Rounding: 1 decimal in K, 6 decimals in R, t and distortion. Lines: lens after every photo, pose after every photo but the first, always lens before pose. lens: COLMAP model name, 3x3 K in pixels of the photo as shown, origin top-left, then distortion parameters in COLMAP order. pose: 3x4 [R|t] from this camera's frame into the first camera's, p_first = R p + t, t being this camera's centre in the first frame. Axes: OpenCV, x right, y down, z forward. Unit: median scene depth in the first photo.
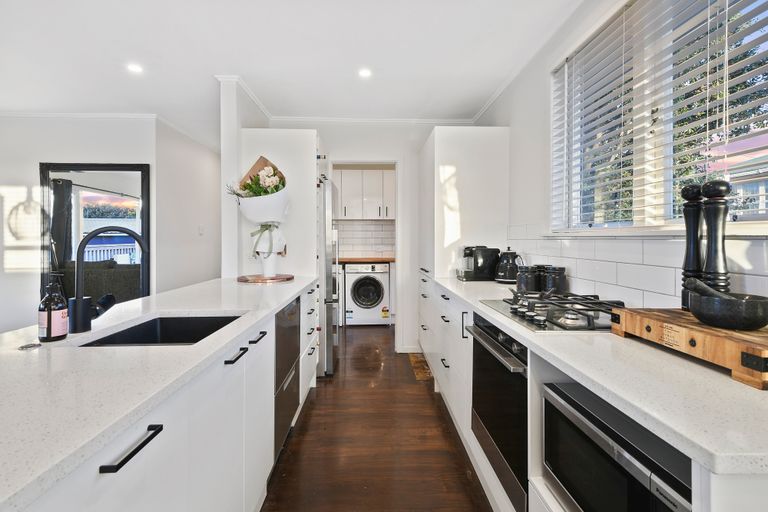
lens RADIAL K [[361.3, 0, 384.3], [0, 361.3, 245.4], [0, 0, 1]] dist [0.001369, 0.000093]
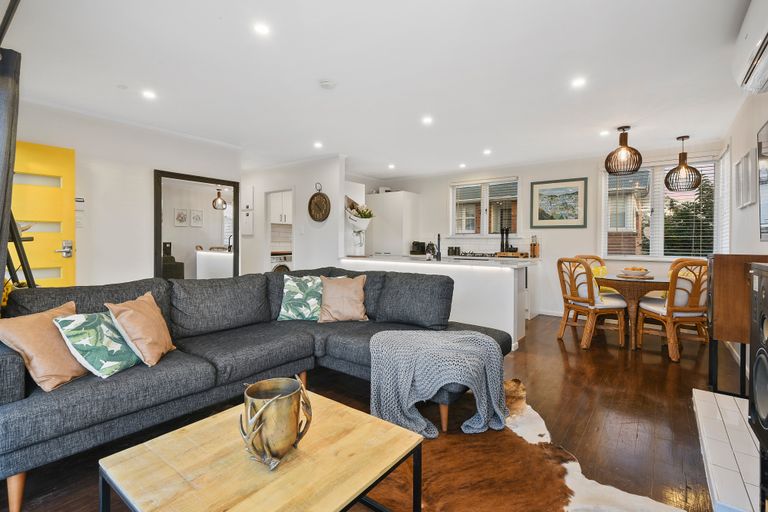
lens RADIAL K [[361.3, 0, 384.3], [0, 361.3, 245.4], [0, 0, 1]] dist [0.001369, 0.000093]
pose [[0.642374, -0.002383, 0.766387, -1.719080], [0.004550, 0.999989, -0.000705, 0.030105], [-0.766378, 0.003940, 0.642378, -0.423484]]
